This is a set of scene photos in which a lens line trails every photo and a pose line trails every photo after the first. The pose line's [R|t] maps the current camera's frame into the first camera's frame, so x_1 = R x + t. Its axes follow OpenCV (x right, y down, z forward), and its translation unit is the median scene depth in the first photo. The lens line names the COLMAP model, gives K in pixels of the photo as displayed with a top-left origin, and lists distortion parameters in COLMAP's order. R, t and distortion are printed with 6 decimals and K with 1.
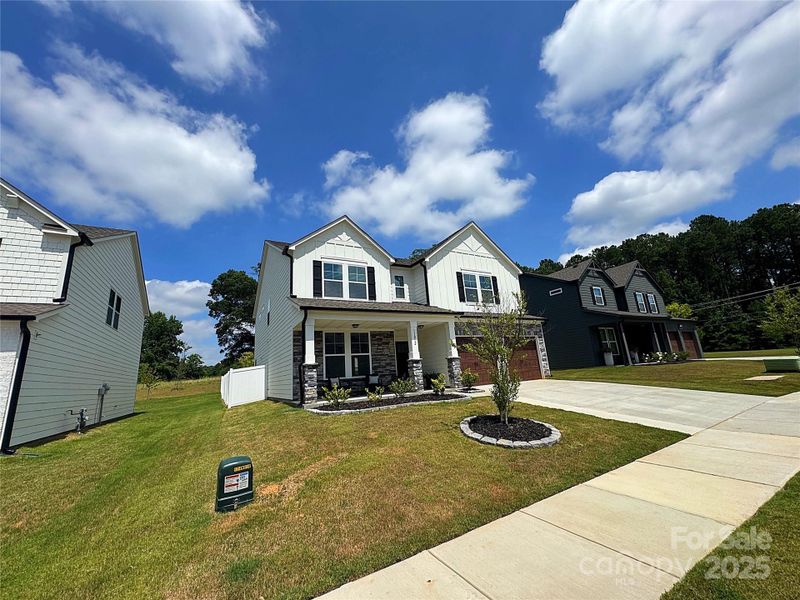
lens RADIAL K [[319.9, 0, 401.6], [0, 319.9, 304.6], [0, 0, 1]] dist [0.000679, 0.000829]
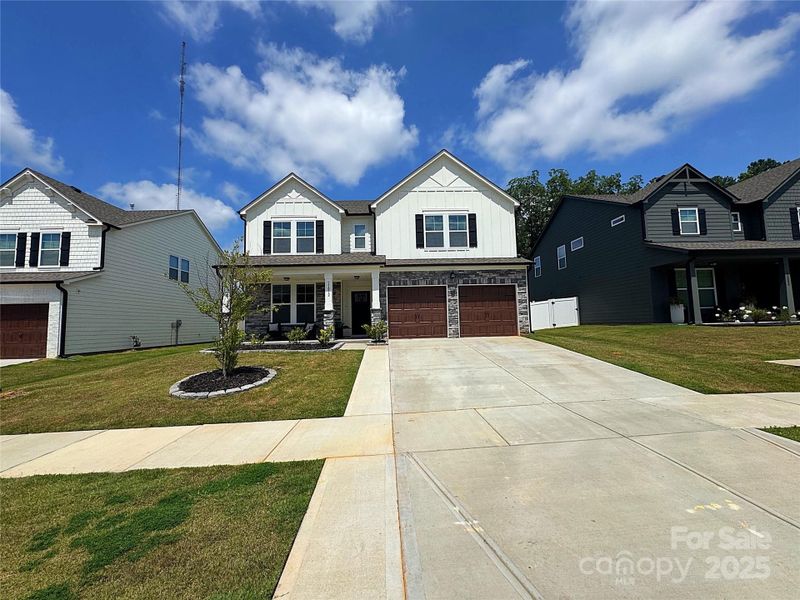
lens RADIAL K [[319.9, 0, 401.3], [0, 319.9, 297.8], [0, 0, 1]] dist [0.000679, 0.000829]
pose [[0.887634, 0.014604, -0.460317, 0.558652], [0.061421, 0.986815, 0.149748, -0.008343], [0.456435, -0.161195, 0.875034, 0.151790]]
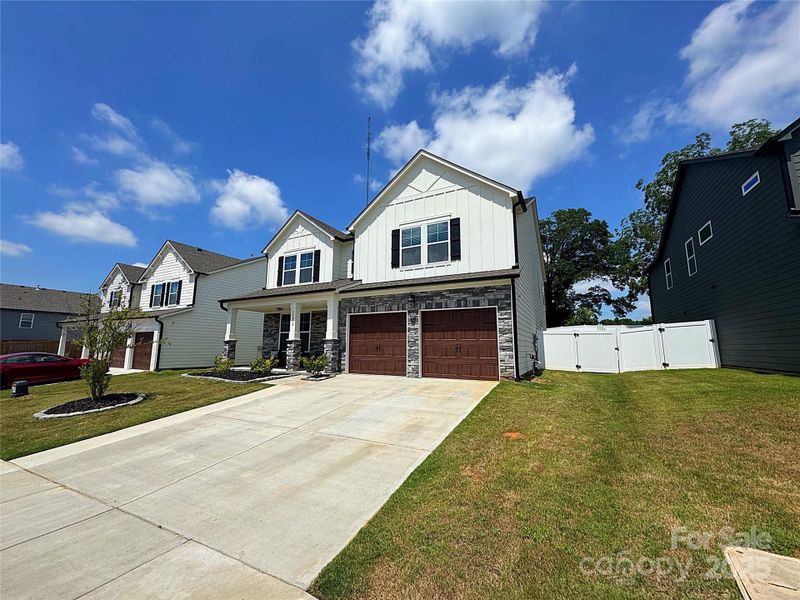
lens RADIAL K [[319.9, 0, 404.2], [0, 319.9, 299.3], [0, 0, 1]] dist [0.000679, 0.000829]
pose [[0.542559, -0.048915, -0.838592, 0.847060], [0.142010, 0.989275, 0.034174, 0.043291], [0.827927, -0.137630, 0.543686, 0.573088]]
